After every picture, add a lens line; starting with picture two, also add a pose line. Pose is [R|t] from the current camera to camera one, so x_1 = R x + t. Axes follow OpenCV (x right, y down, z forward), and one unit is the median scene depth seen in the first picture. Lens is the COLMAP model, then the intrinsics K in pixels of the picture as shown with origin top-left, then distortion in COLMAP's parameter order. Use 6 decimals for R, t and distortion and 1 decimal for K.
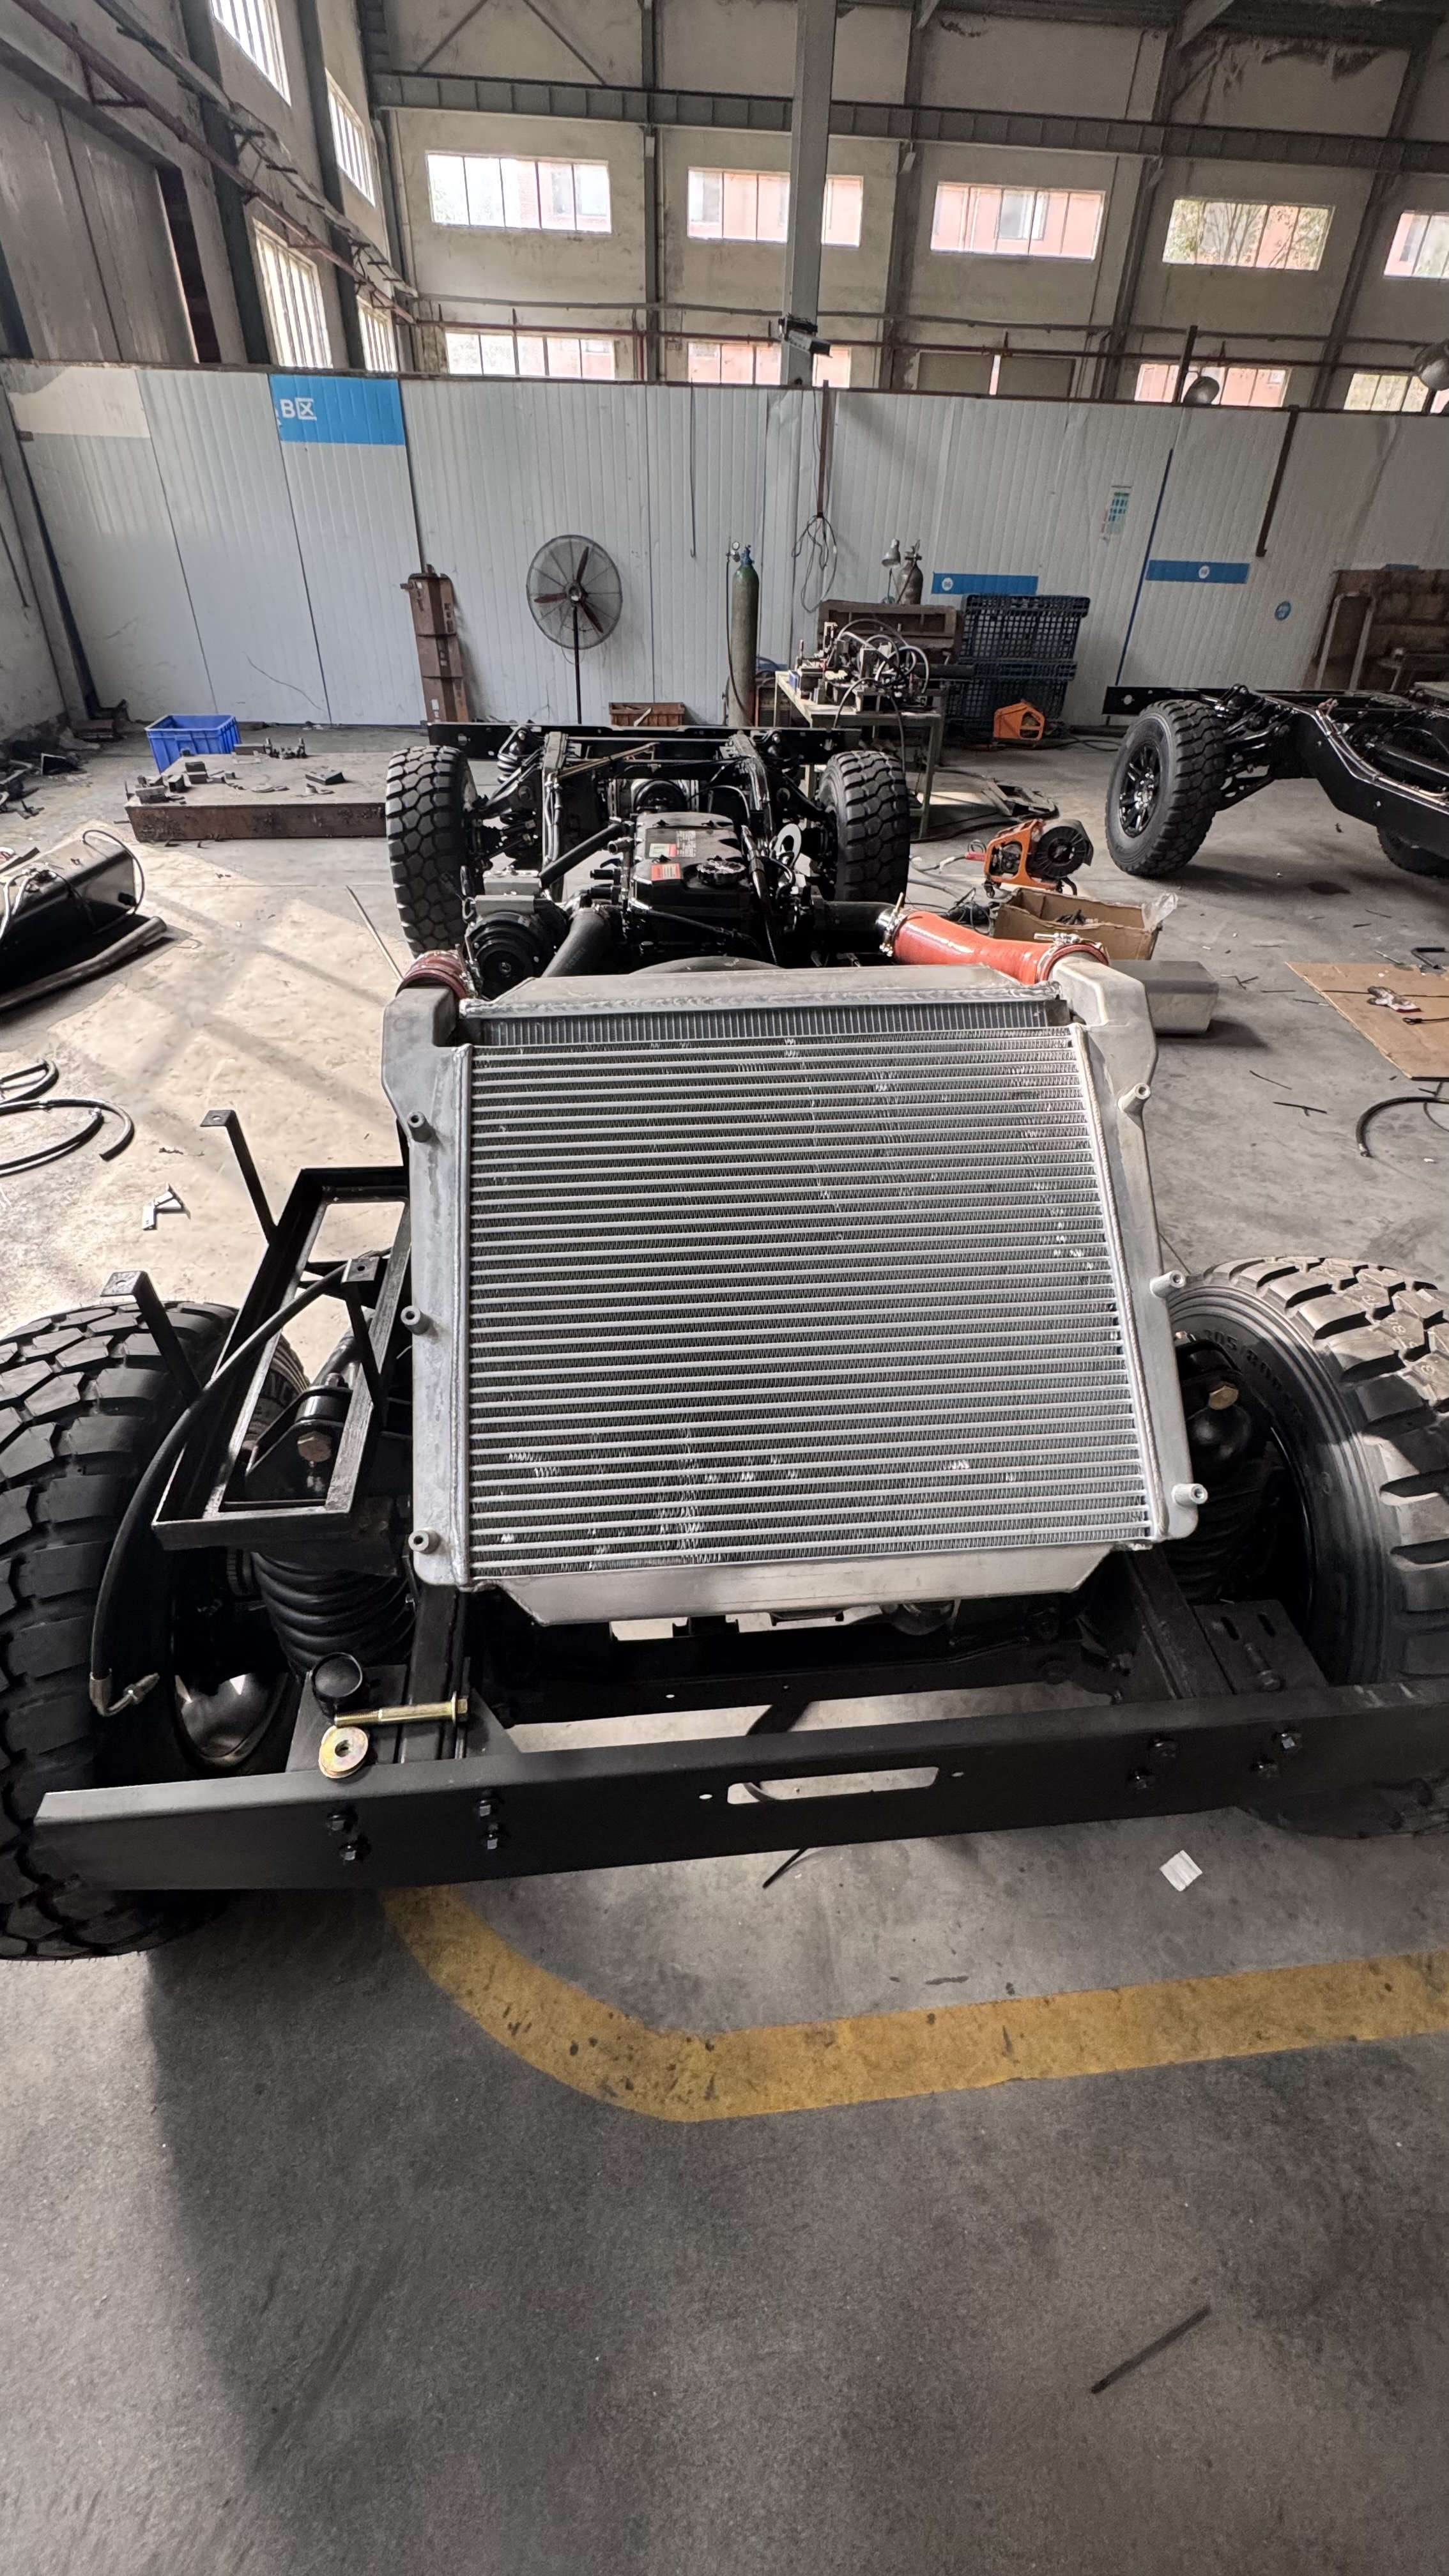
lens RADIAL K [[1027.3, 0, 724.5], [0, 1027.3, 1288.0], [0, 0, 1]] dist [-0.002138, 0.000249]
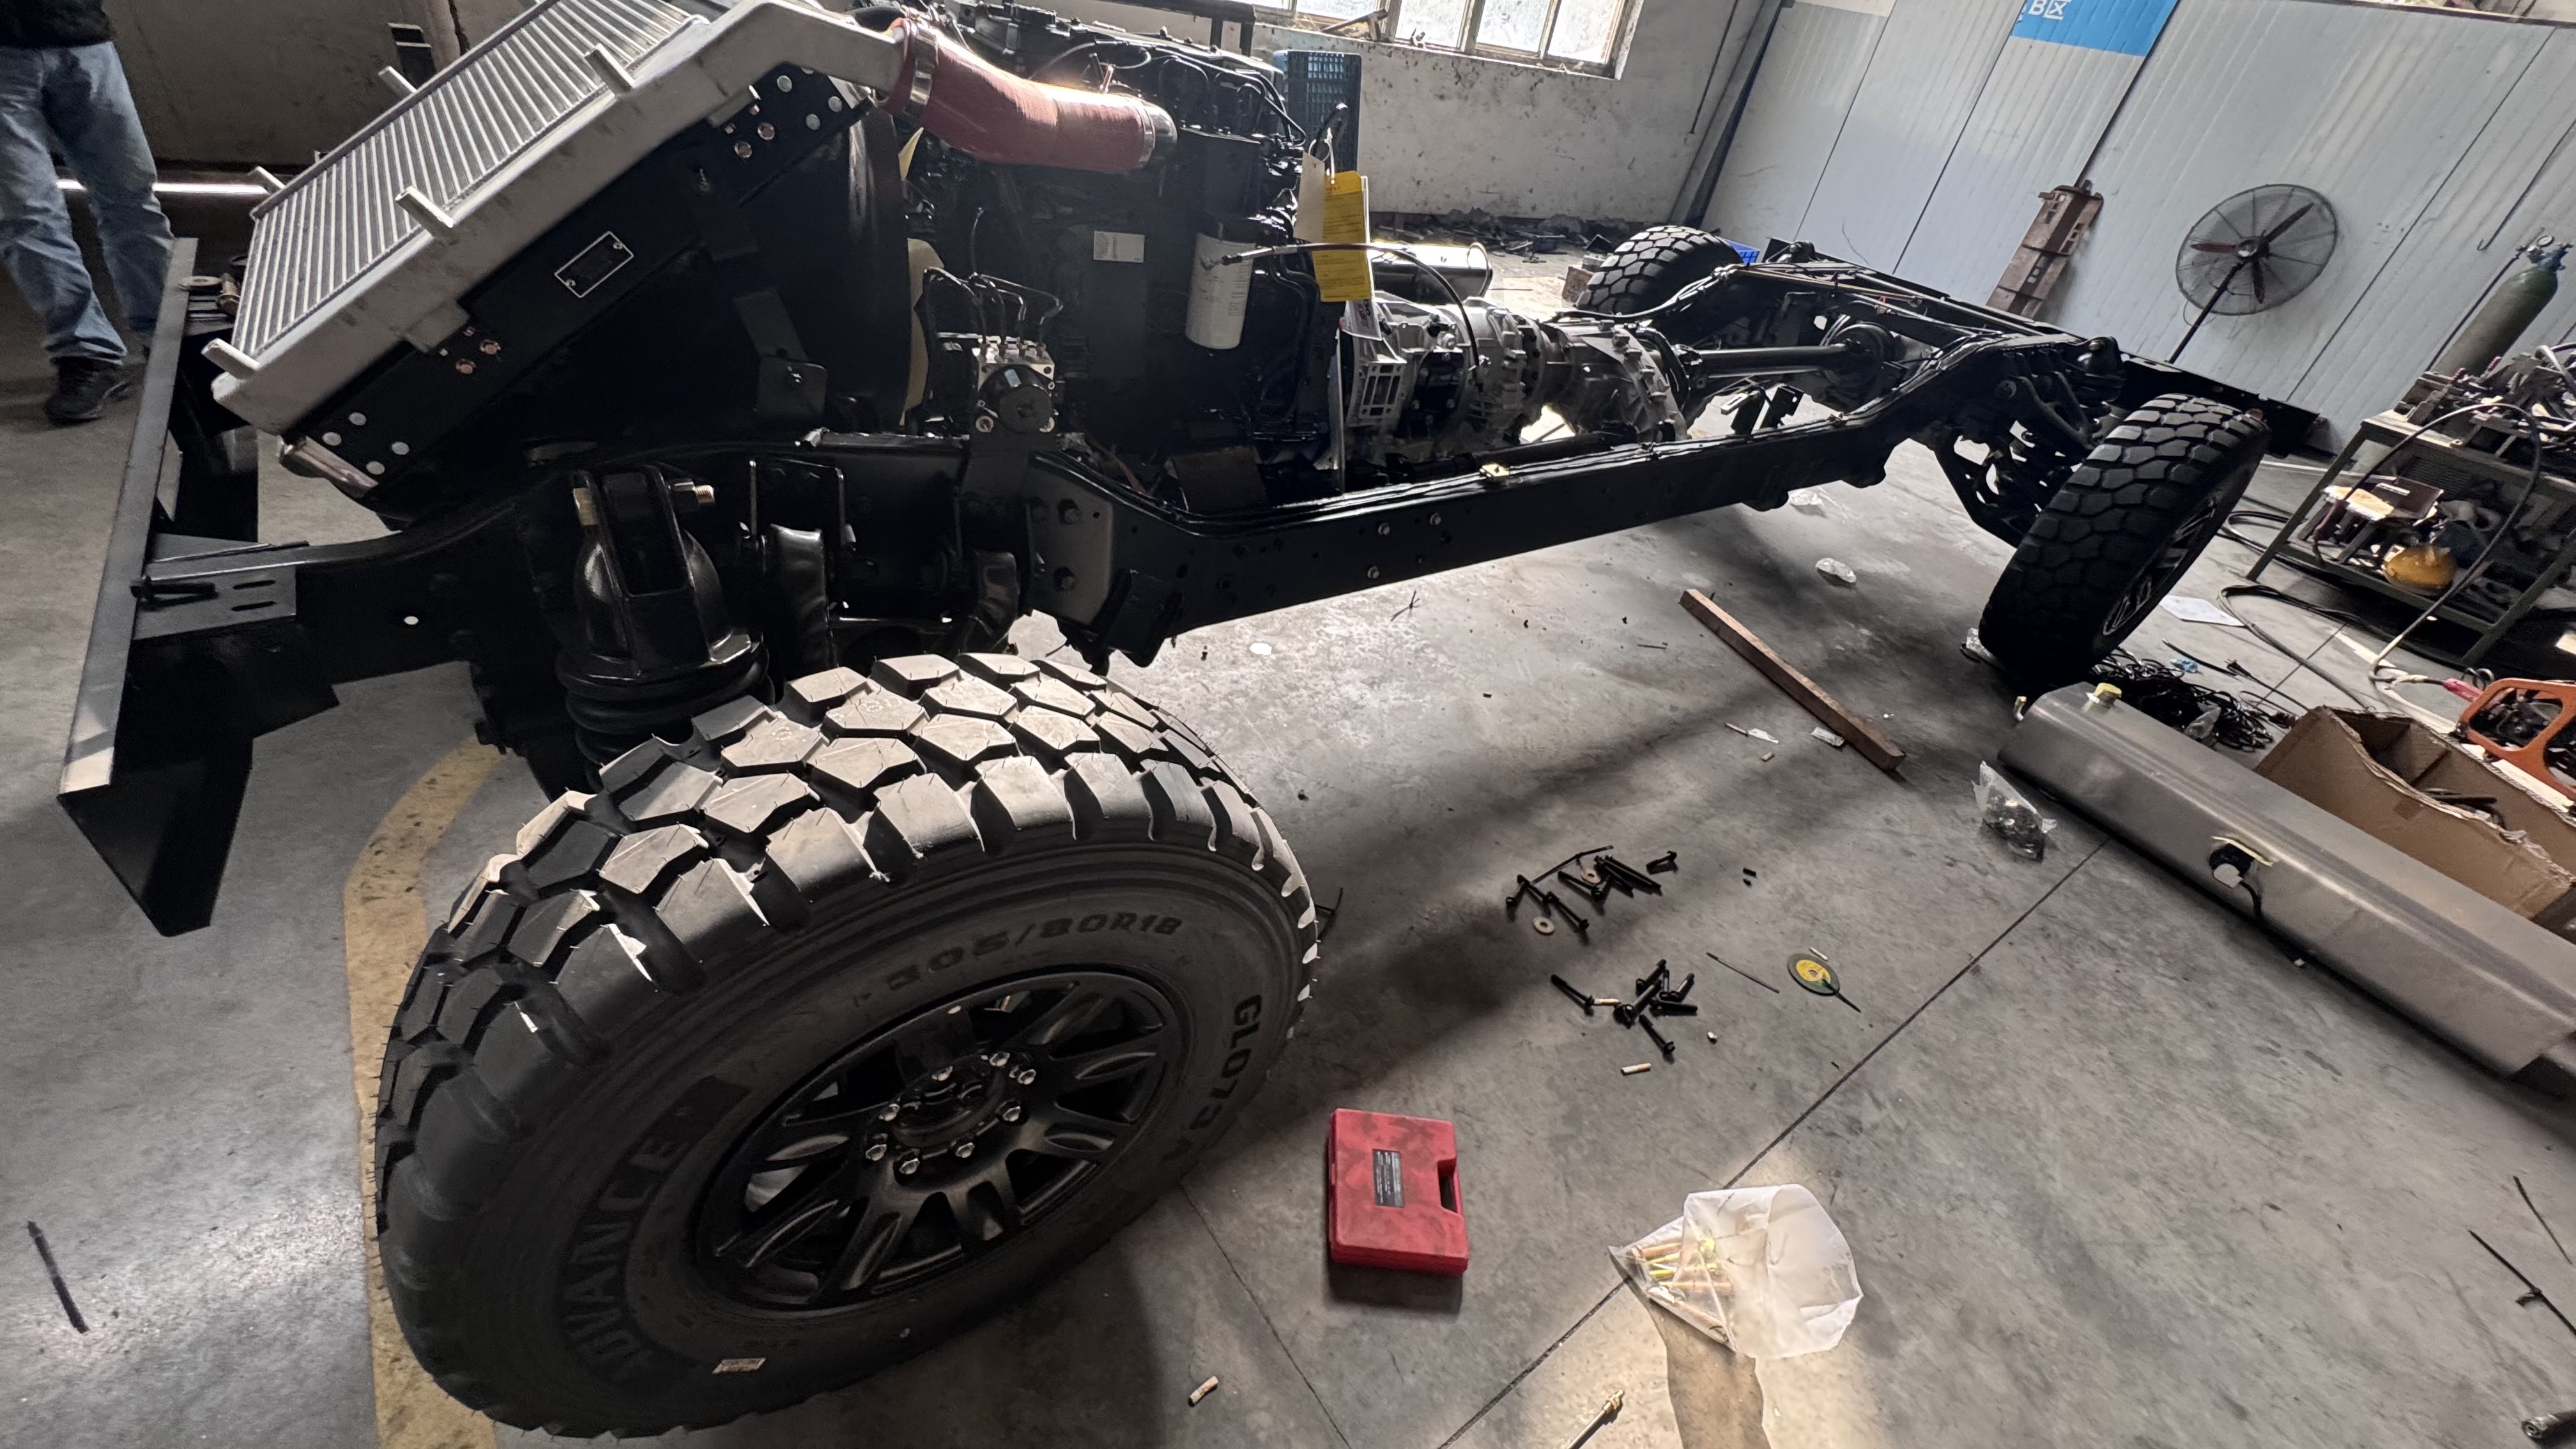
lens RADIAL K [[1025.2, 0, 1288.0], [0, 1025.2, 724.5], [0, 0, 1]] dist [-0.000717, -0.000127]
pose [[0.506523, 0.554802, -0.660022, 0.292696], [-0.642054, 0.753628, 0.140752, -0.048519], [0.575501, 0.352476, 0.737943, 0.169517]]
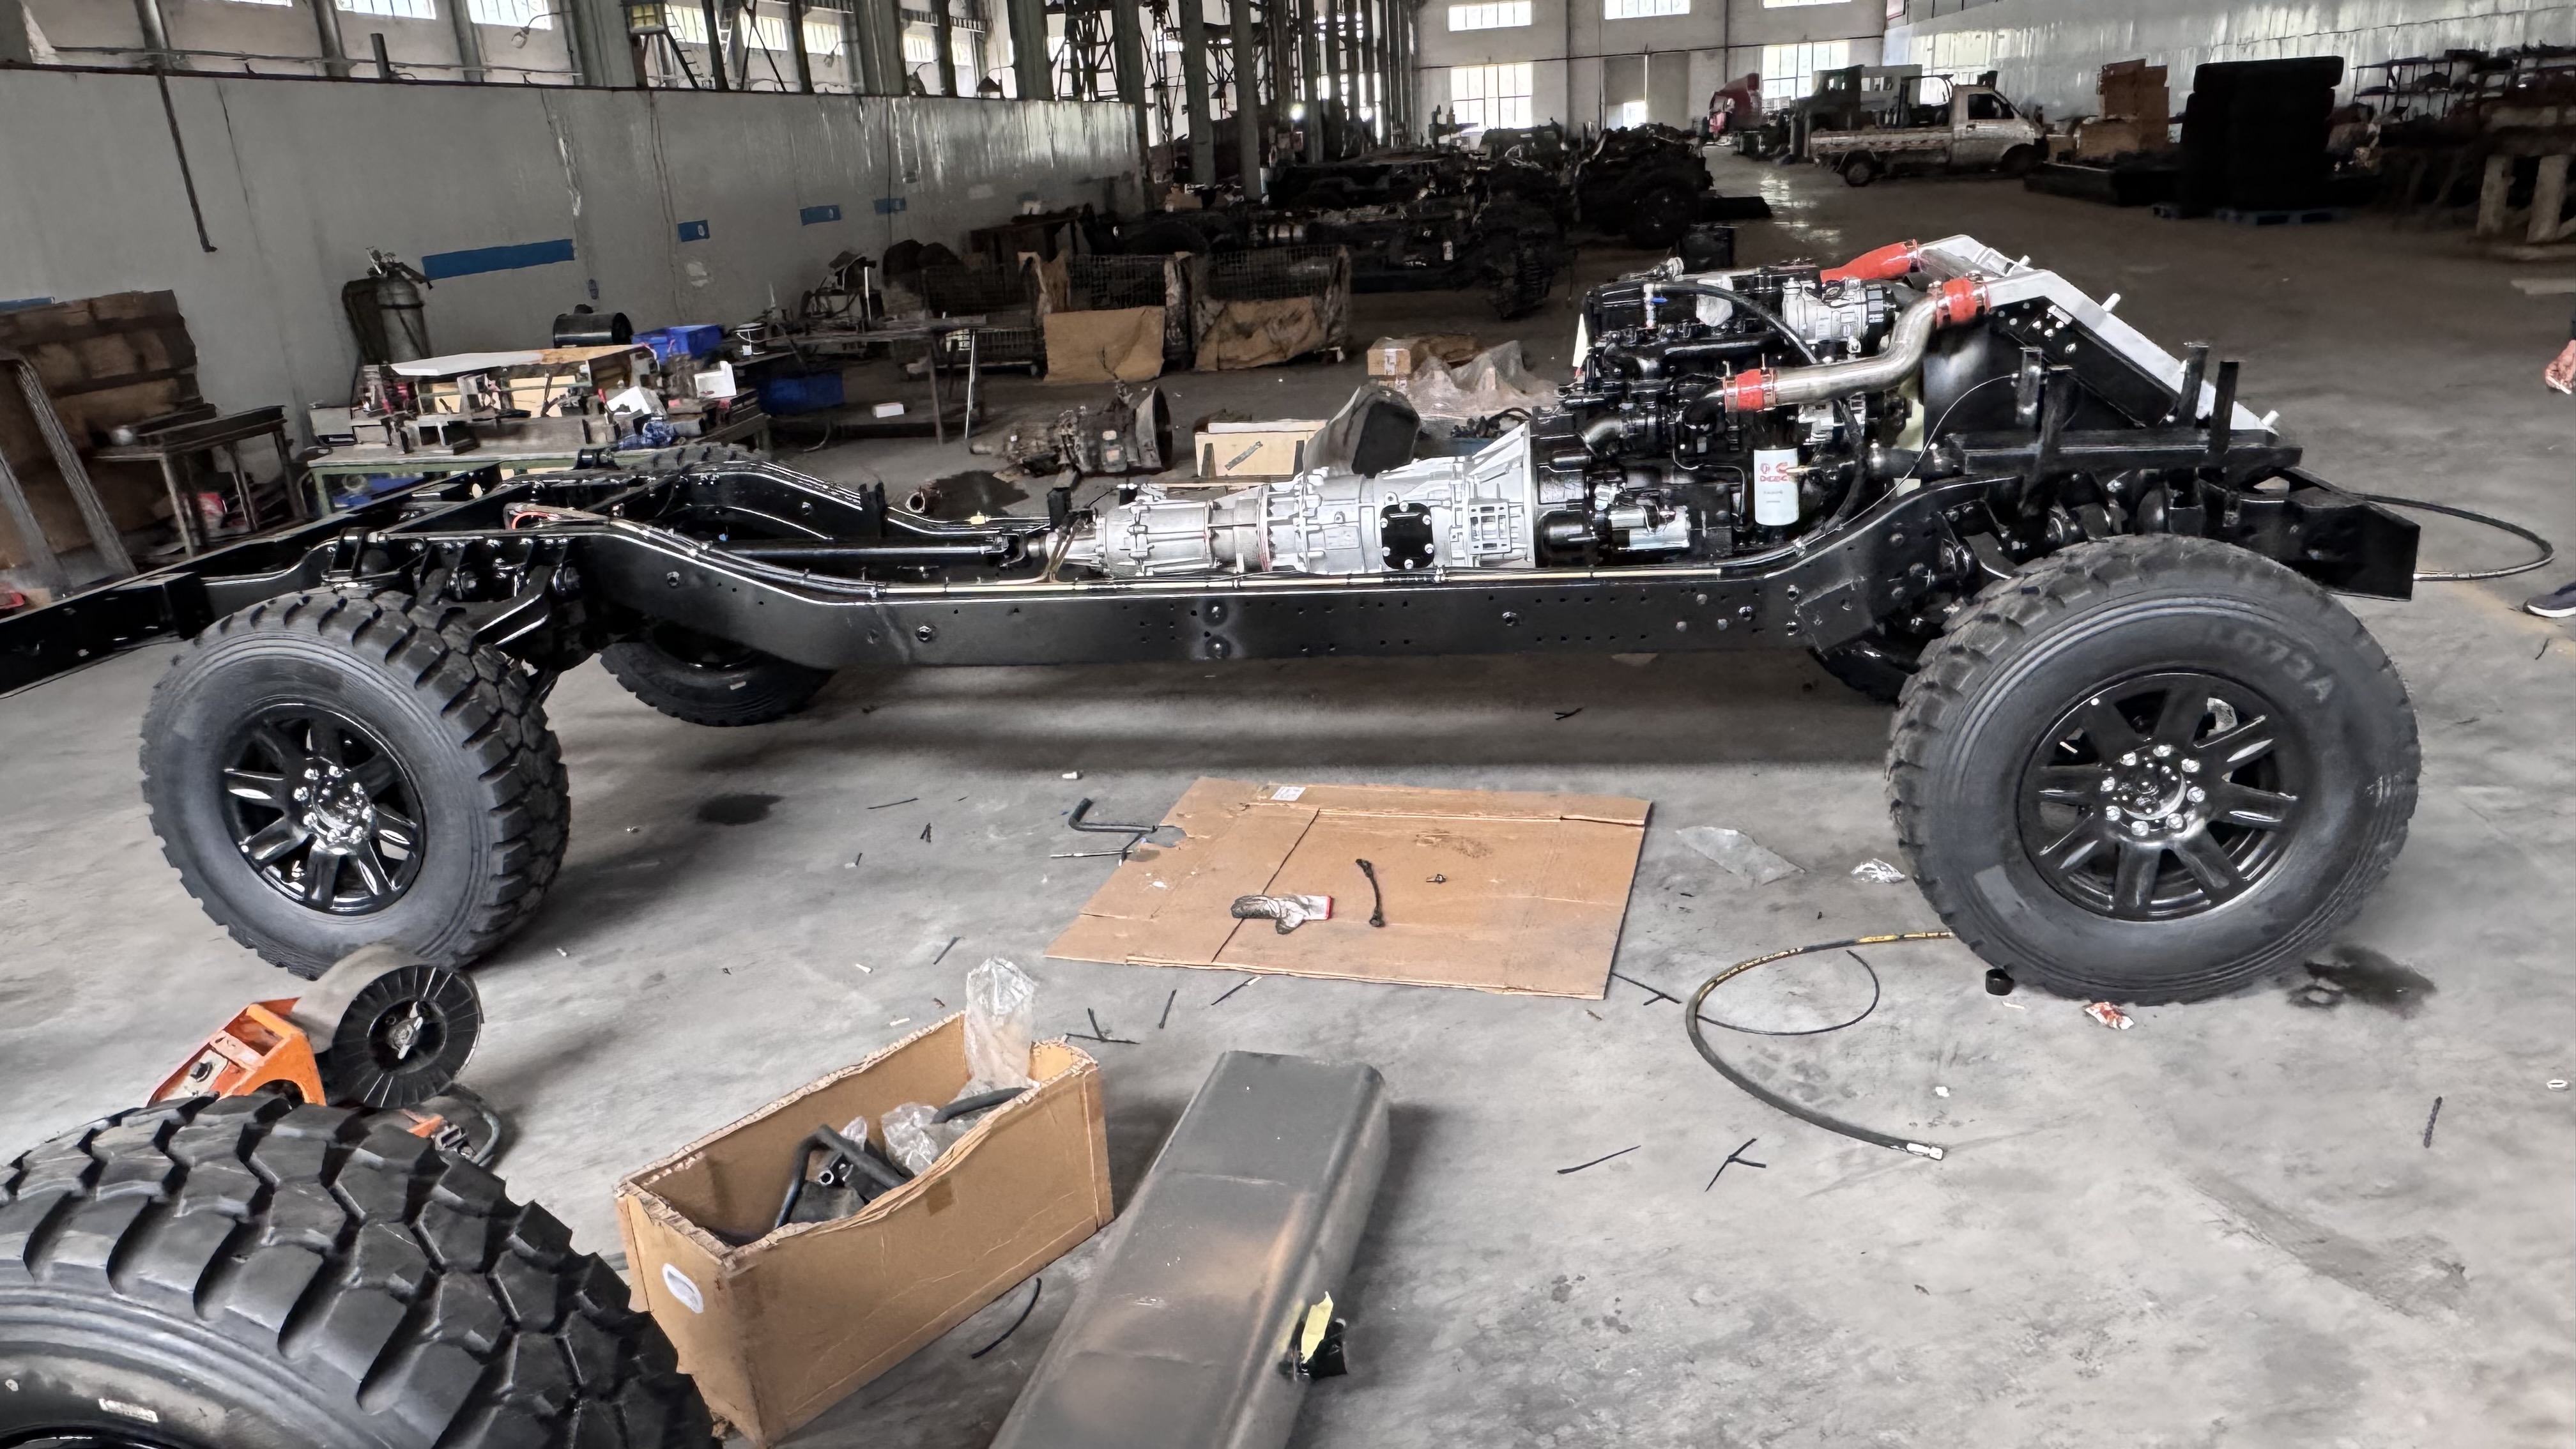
lens RADIAL K [[1720.8, 0, 1288.0], [0, 1720.8, 724.5], [0, 0, 1]] dist [-0.002679, 0.002045]
pose [[0.245558, -0.349500, 0.904185, -0.068784], [0.654259, 0.748013, 0.111451, -0.350483], [-0.715295, 0.564203, 0.412344, 0.472023]]
